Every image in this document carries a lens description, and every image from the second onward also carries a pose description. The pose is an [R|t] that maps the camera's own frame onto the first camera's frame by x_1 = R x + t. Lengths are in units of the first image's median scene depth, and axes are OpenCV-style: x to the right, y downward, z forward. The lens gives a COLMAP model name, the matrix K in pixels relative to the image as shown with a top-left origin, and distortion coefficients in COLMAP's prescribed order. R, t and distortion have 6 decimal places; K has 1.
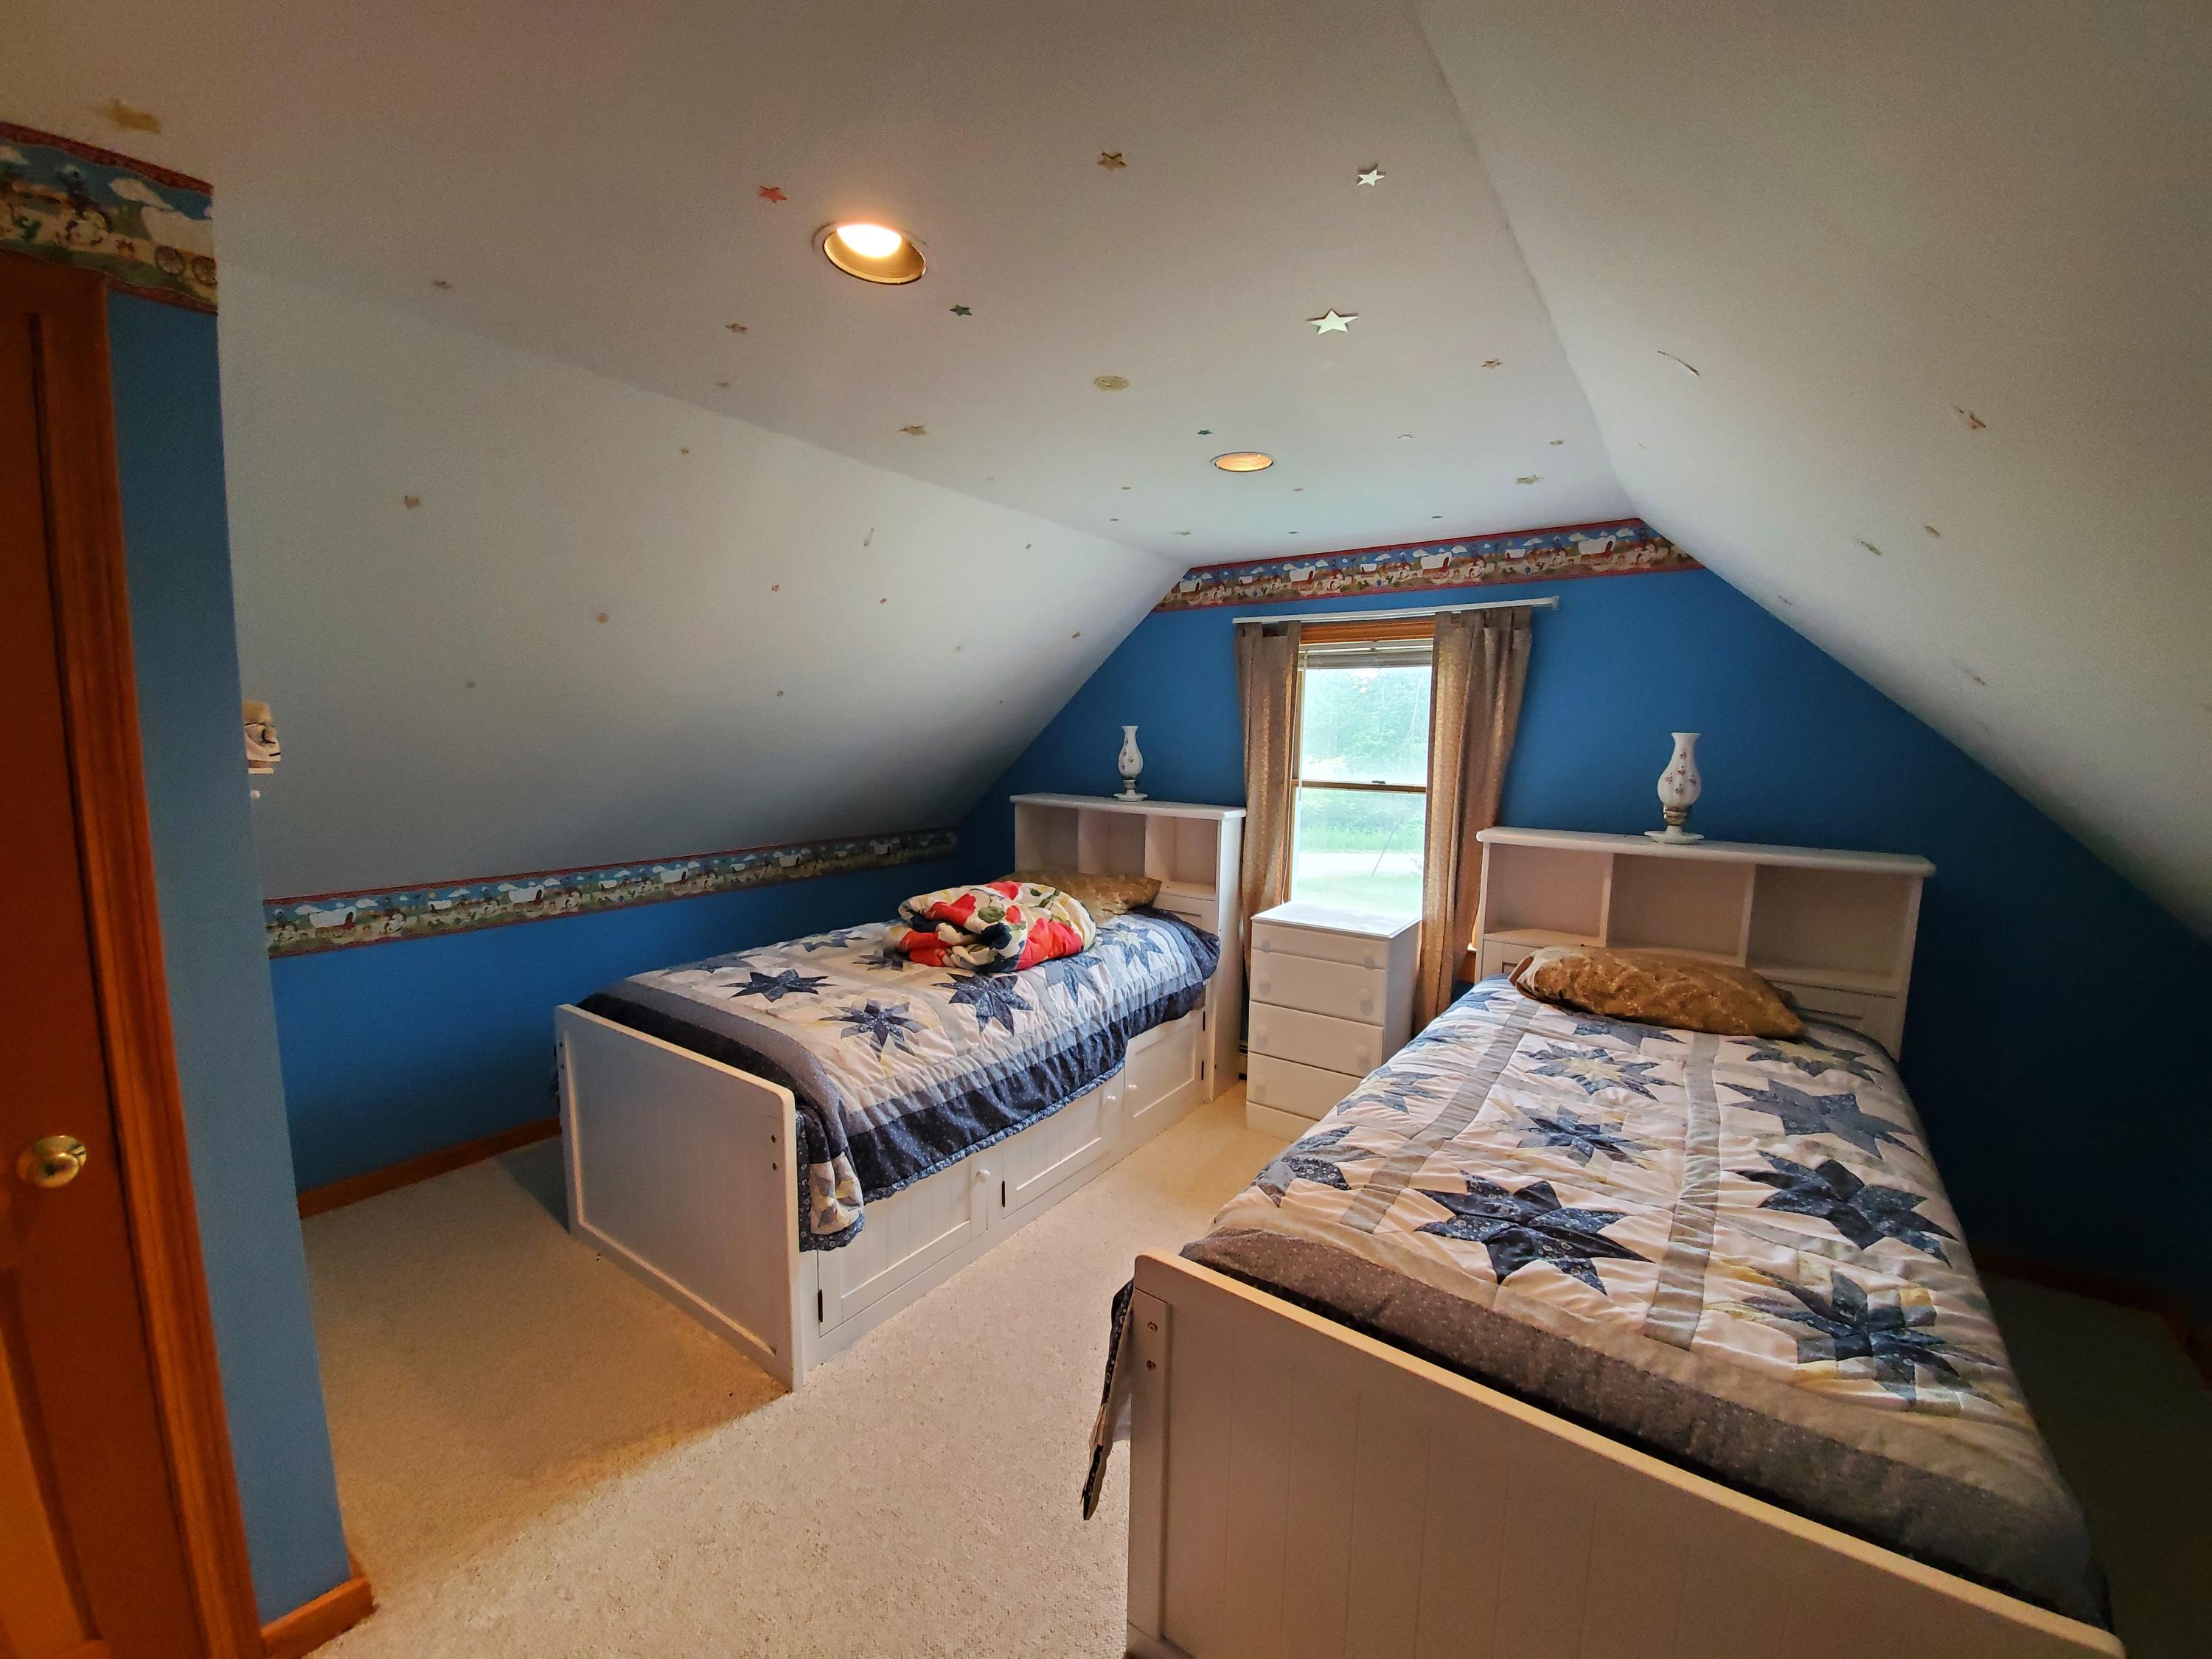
lens RADIAL K [[882.3, 0, 1120.3], [0, 882.3, 828.6], [0, 0, 1]] dist [-0.004658, -0.001668]
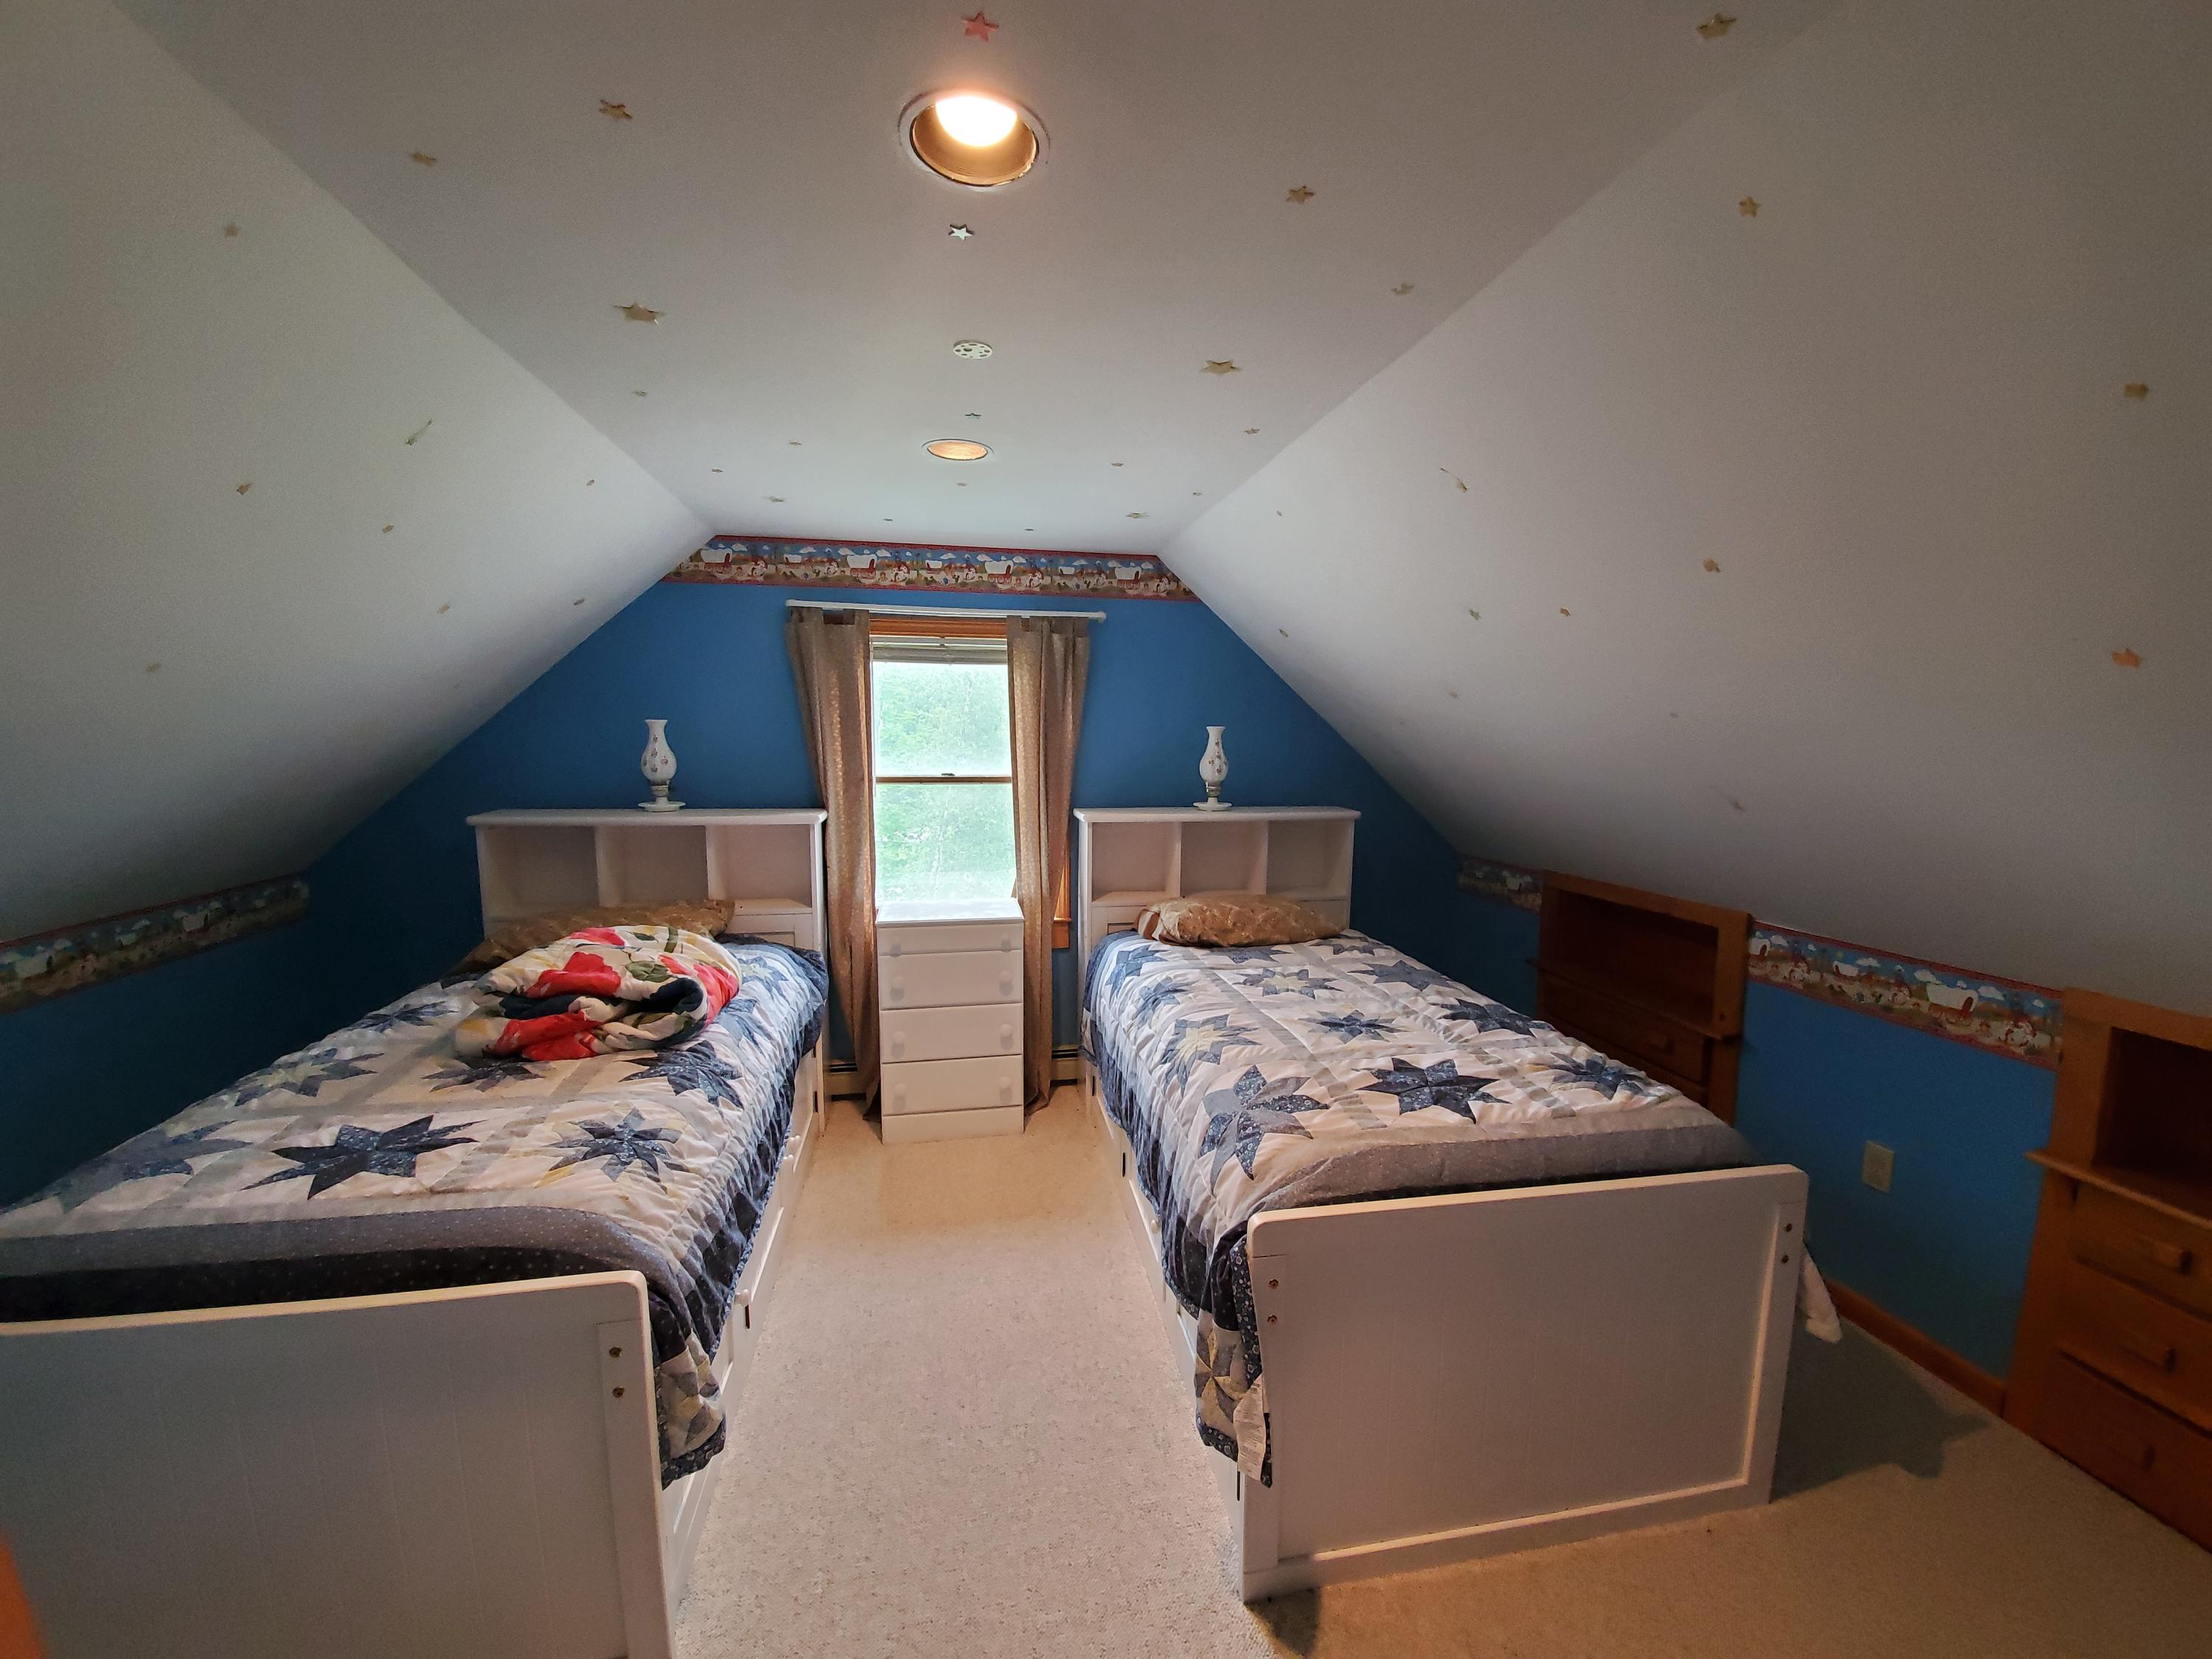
lens RADIAL K [[882.3, 0, 1114.7], [0, 882.3, 829.2], [0, 0, 1]] dist [-0.004658, -0.001668]
pose [[0.686445, -0.089206, 0.721689, -0.419823], [0.079116, 0.995718, 0.047825, -0.029768], [-0.722865, 0.024268, 0.690563, 0.191548]]
